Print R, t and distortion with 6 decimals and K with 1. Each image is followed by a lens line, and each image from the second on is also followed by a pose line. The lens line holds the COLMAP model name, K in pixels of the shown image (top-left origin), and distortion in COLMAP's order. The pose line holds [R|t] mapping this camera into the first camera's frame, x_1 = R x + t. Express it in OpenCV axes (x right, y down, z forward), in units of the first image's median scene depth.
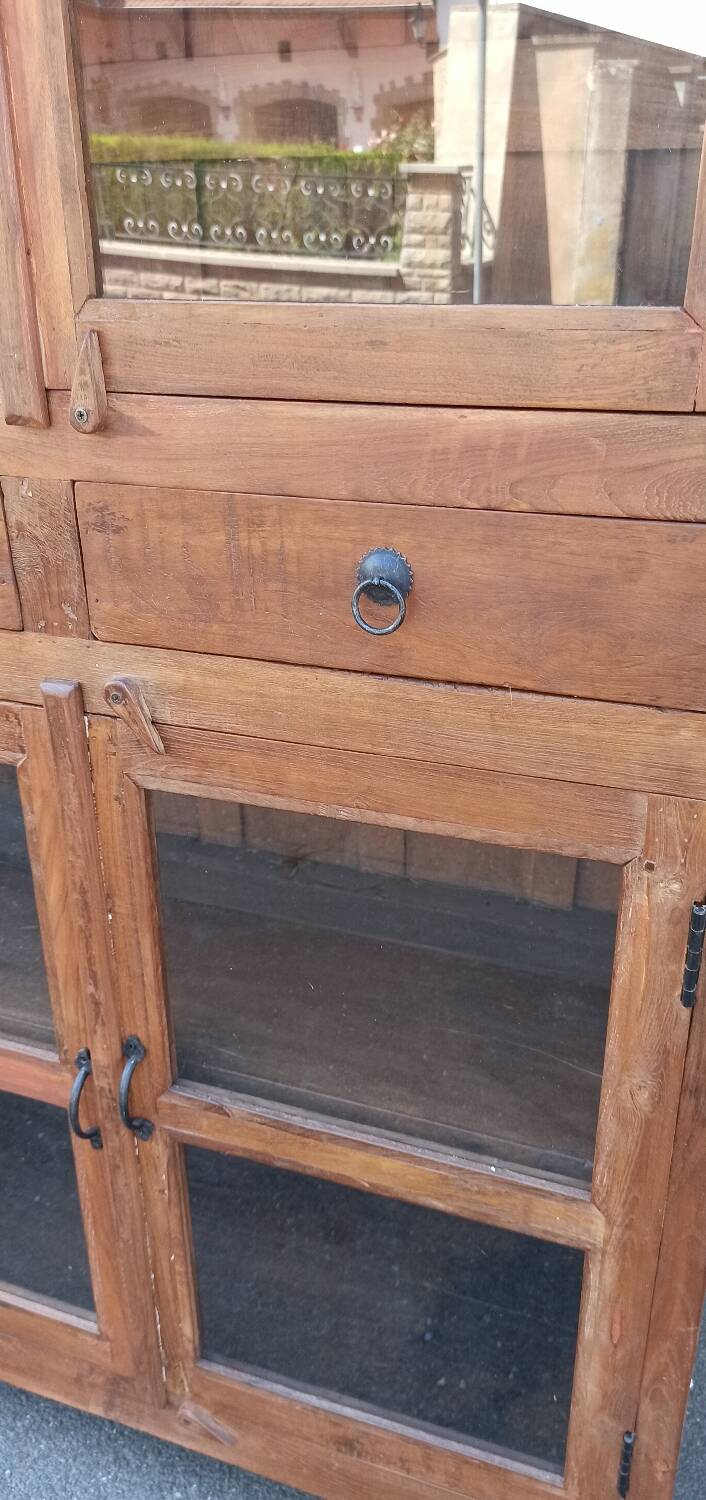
lens RADIAL K [[1133.7, 0, 360.2], [0, 1133.7, 757.5], [0, 0, 1]] dist [0.048659, -0.049863]
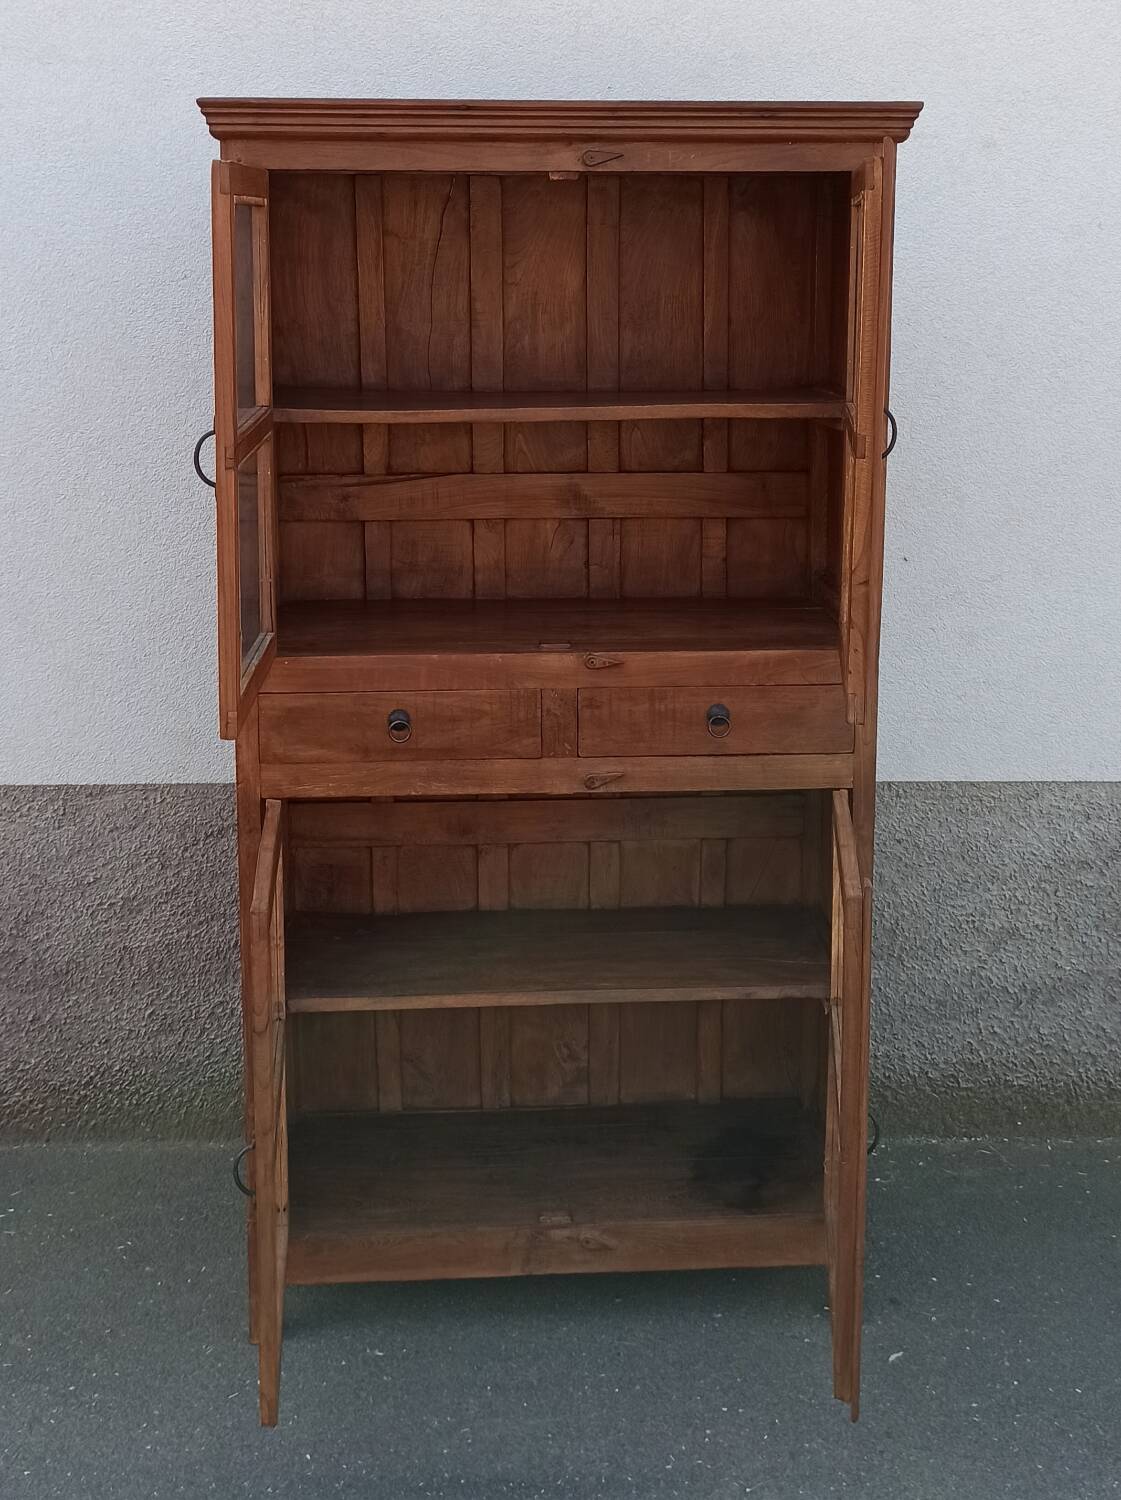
lens RADIAL K [[1823.5, 0, 573.7], [0, 1823.5, 537.2], [0, 0, 1]] dist [0.055941, -0.058811]
pose [[0.918542, -0.057539, 0.391115, -1.703218], [0.159853, 0.958920, -0.234347, 0.334967], [-0.361564, 0.277778, 0.890006, -2.412097]]
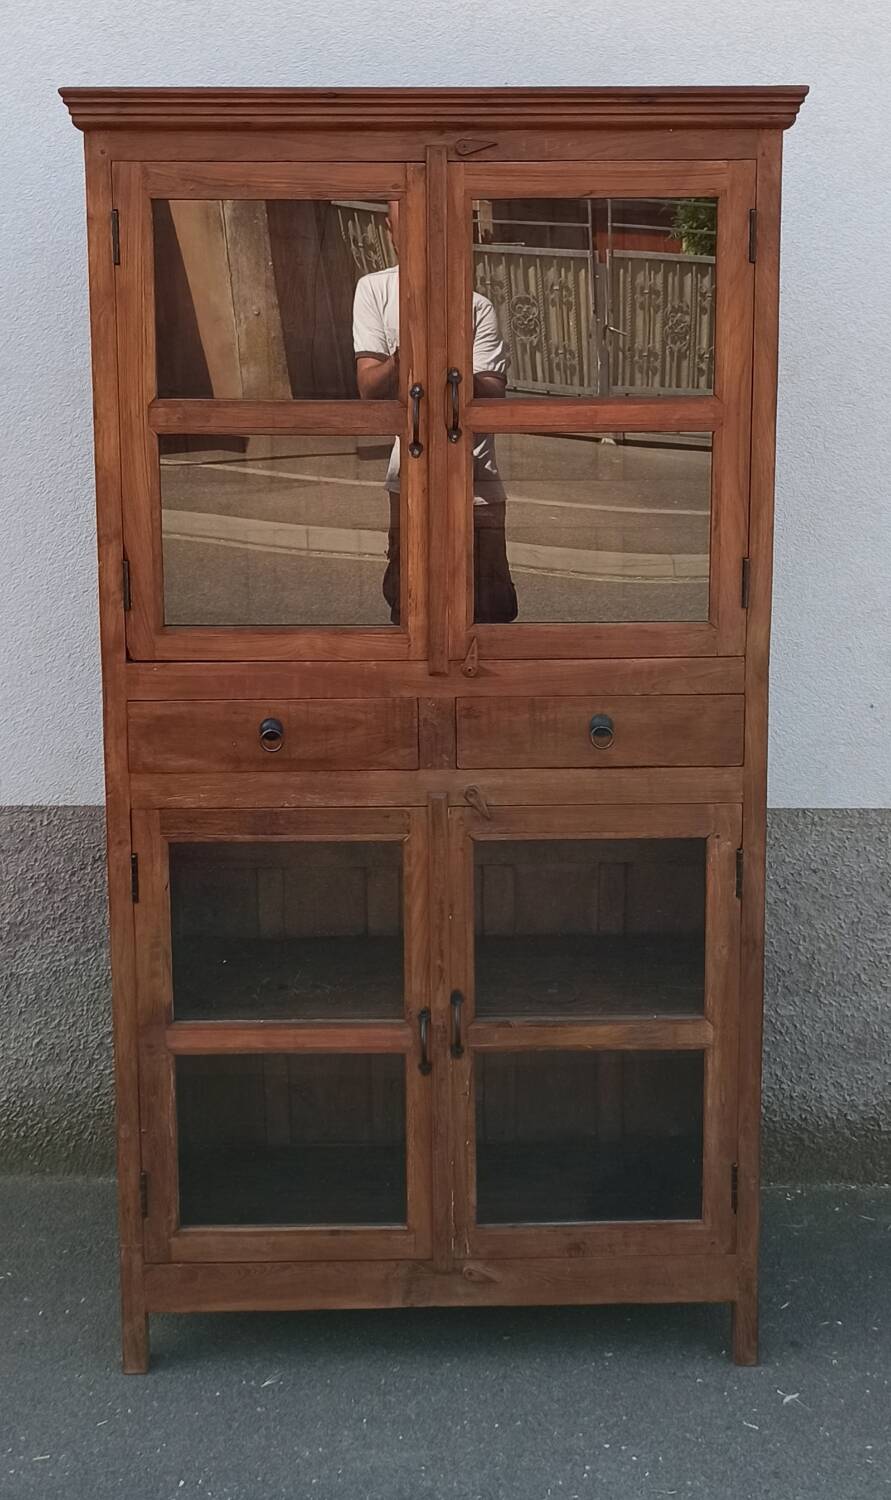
lens RADIAL K [[1932.6, 0, 477.0], [0, 1932.6, 585.5], [0, 0, 1]] dist [0.050408, -0.039521]
pose [[0.934563, -0.055031, 0.351516, -1.545535], [0.149057, 0.957645, -0.246370, 0.494988], [-0.323070, 0.282644, 0.903182, -2.537755]]
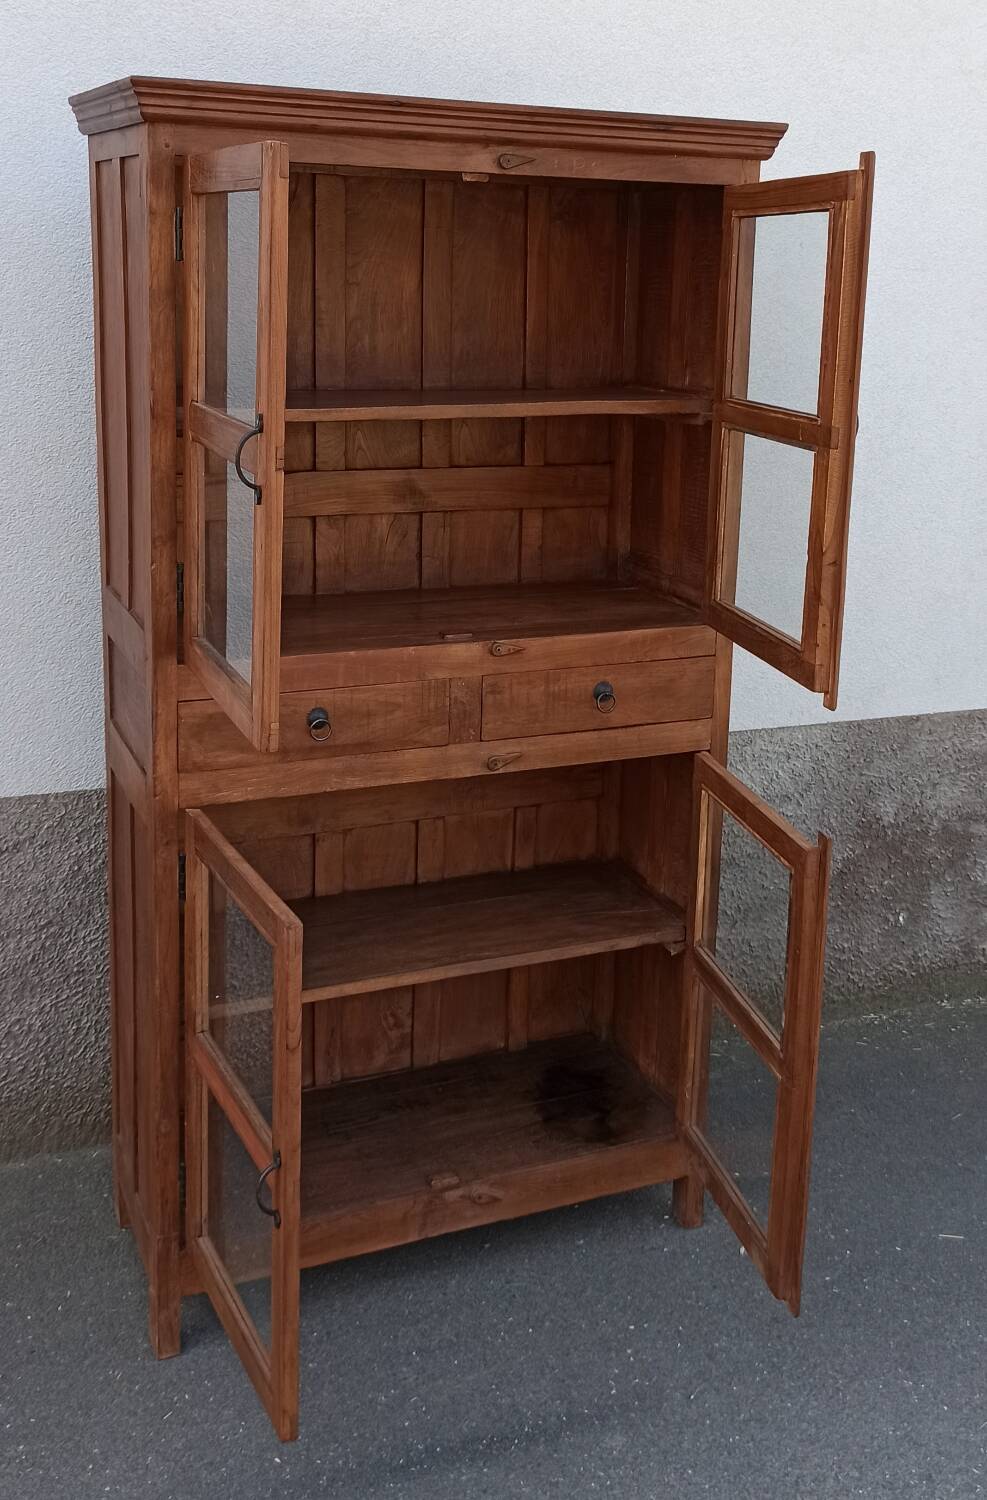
lens RADIAL K [[1600.0, 0, 510.4], [0, 1600.0, 571.8], [0, 0, 1]] dist [0.062846, -0.086267]
pose [[0.723782, -0.104511, 0.682068, -2.511679], [0.260895, 0.956536, -0.130283, 0.005676], [-0.638806, 0.272244, 0.719590, -1.555805]]
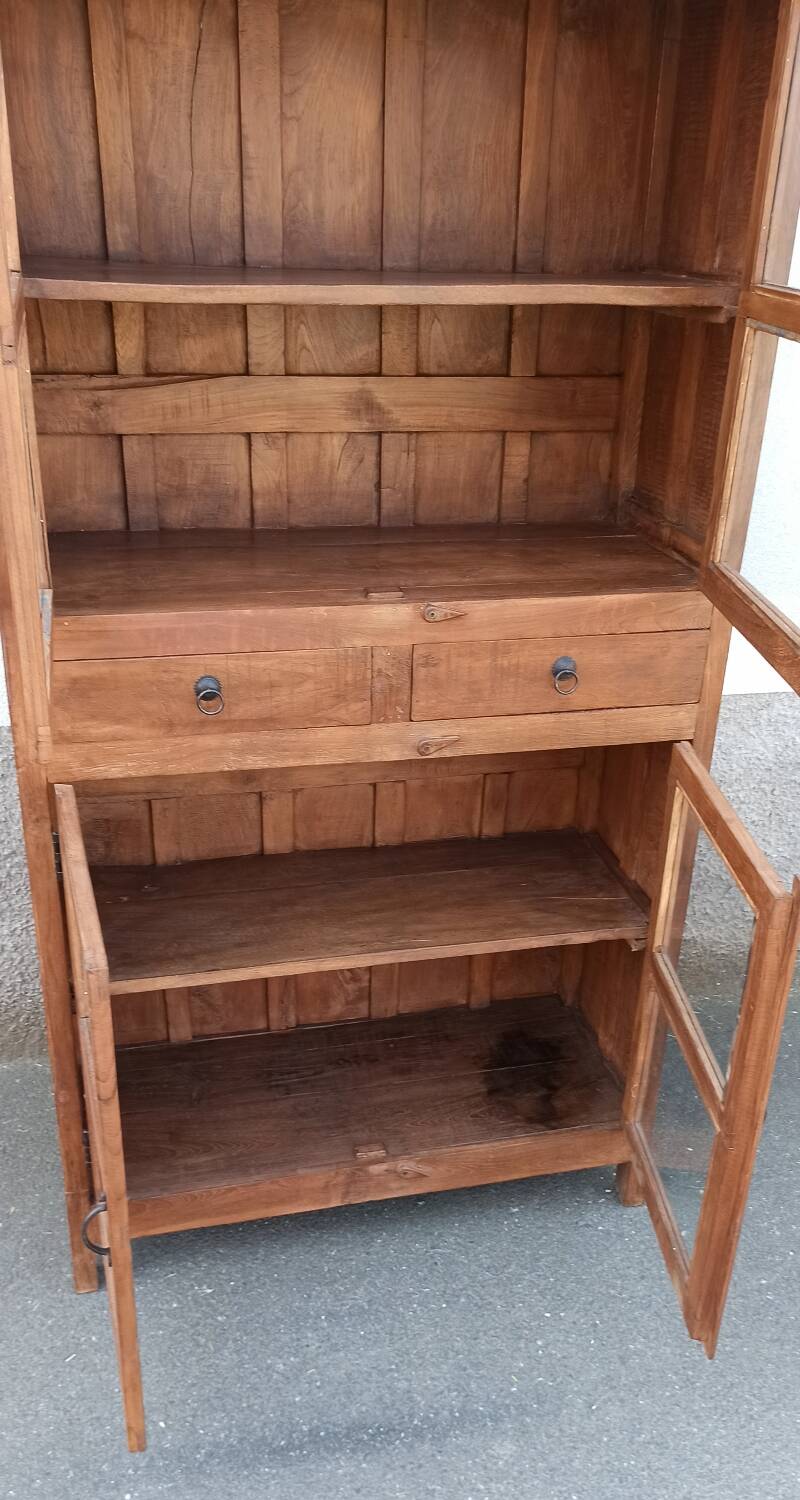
lens RADIAL K [[1282.9, 0, 410.2], [0, 1282.9, 867.7], [0, 0, 1]] dist [0.067727, -0.081321]
pose [[0.829298, -0.232131, 0.508311, -1.509351], [0.199908, 0.972677, 0.118048, -0.127226], [-0.521825, 0.003718, 0.853044, -0.948131]]
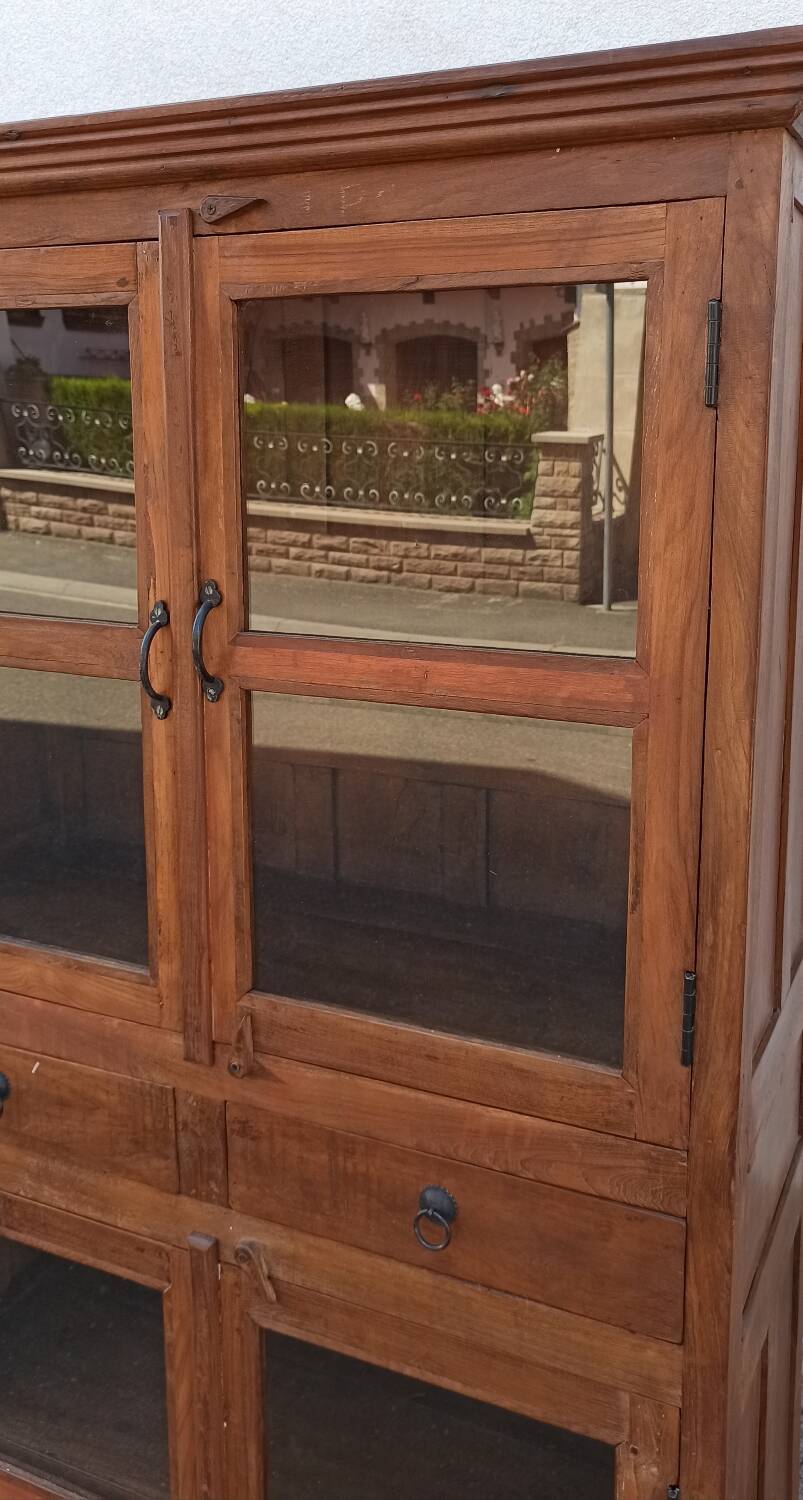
lens RADIAL K [[1300.7, 0, 403.0], [0, 1300.7, 616.3], [0, 0, 1]] dist [0.061295, -0.086898]
pose [[0.995281, 0.015327, -0.095820, 0.114121], [-0.040678, 0.962400, -0.268573, -0.392241], [0.088101, 0.271203, 0.958482, -0.702097]]
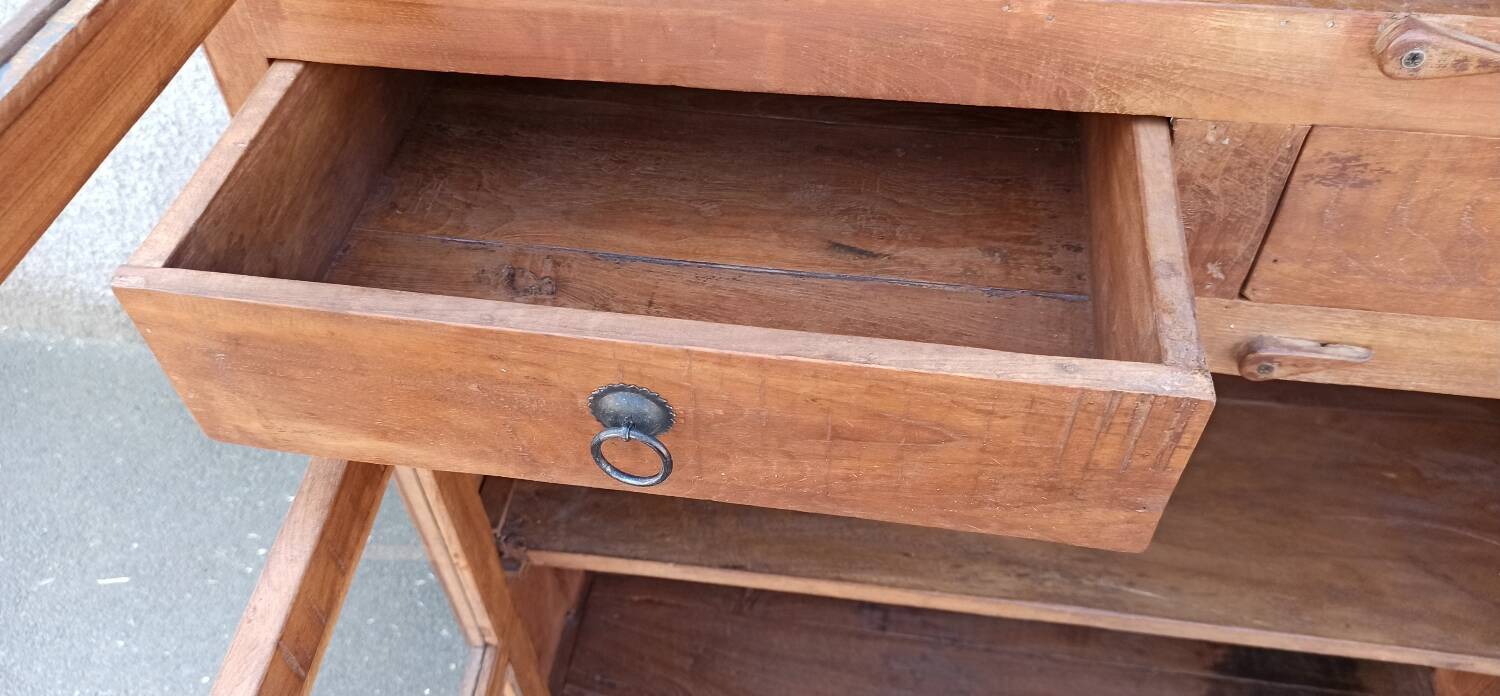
lens RADIAL K [[1122.6, 0, 750.0], [0, 1122.6, 348.0], [0, 0, 1]] dist [0.009606, -0.001488]
pose [[0.980420, -0.162722, 0.110897, -0.664195], [0.106349, 0.911514, 0.397281, -0.417879], [-0.165731, -0.377708, 0.910972, 0.408090]]
